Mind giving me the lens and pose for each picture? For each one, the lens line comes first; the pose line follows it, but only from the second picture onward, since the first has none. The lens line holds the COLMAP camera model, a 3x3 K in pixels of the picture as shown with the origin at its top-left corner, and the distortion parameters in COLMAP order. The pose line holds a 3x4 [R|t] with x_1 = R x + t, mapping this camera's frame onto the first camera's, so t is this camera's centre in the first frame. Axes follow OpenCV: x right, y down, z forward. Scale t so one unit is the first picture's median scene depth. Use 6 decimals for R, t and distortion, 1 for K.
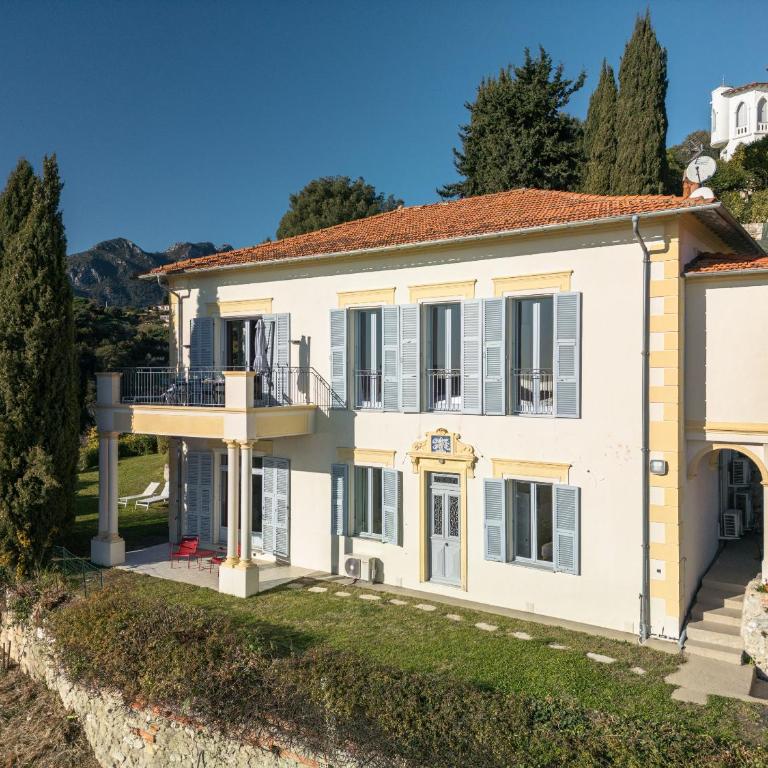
lens RADIAL K [[733.1, 0, 380.6], [0, 733.1, 382.7], [0, 0, 1]] dist [0.047325, 0.018160]
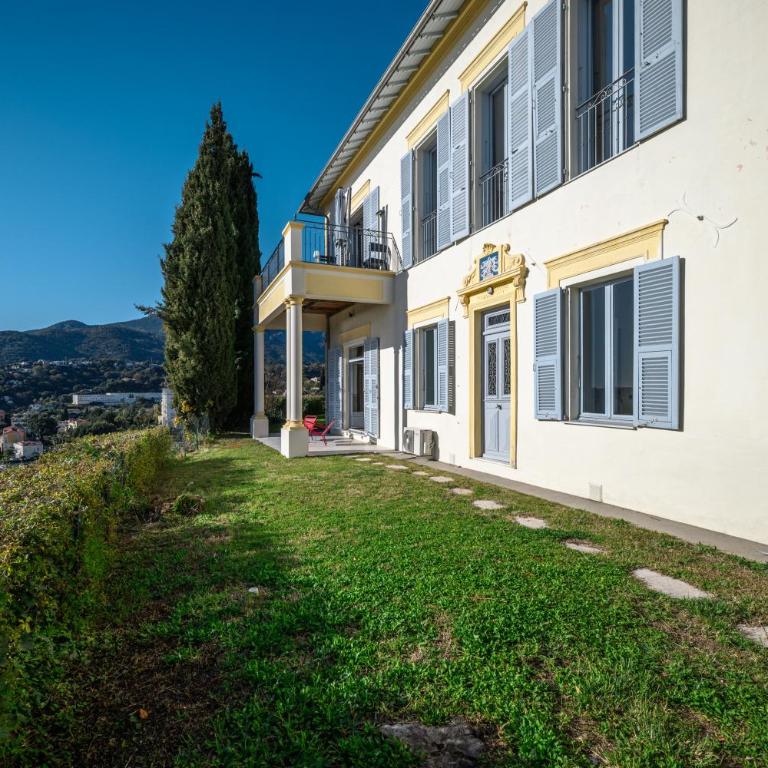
lens RADIAL K [[457.2, 0, 390.8], [0, 457.2, 404.8], [0, 0, 1]] dist [-0.008554, -0.002444]
pose [[0.859347, 0.006771, -0.511349, 0.221962], [0.000569, 0.999899, 0.014197, 0.205315], [0.511393, -0.012491, 0.859256, 0.541036]]
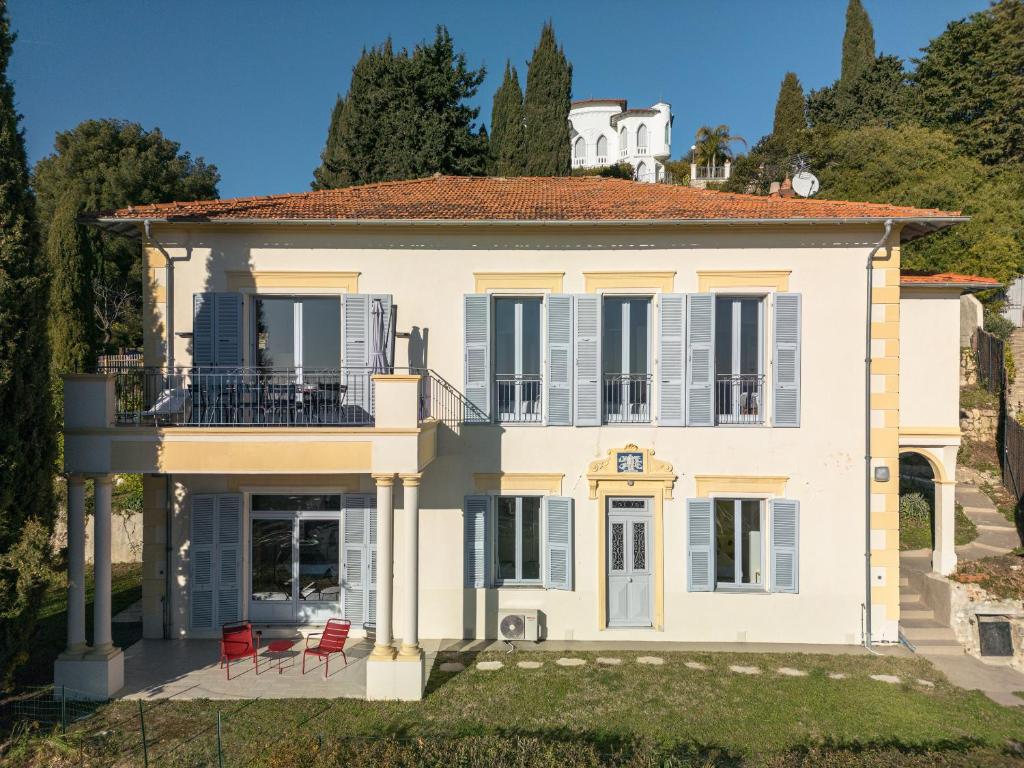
lens RADIAL K [[736.5, 0, 519.4], [0, 736.5, 389.2], [0, 0, 1]] dist [0.051609, -0.027244]
pose [[0.828833, -0.002953, 0.559489, -0.479580], [0.001403, 0.999994, 0.003198, -0.003517], [-0.559495, -0.001866, 0.828832, 0.354117]]
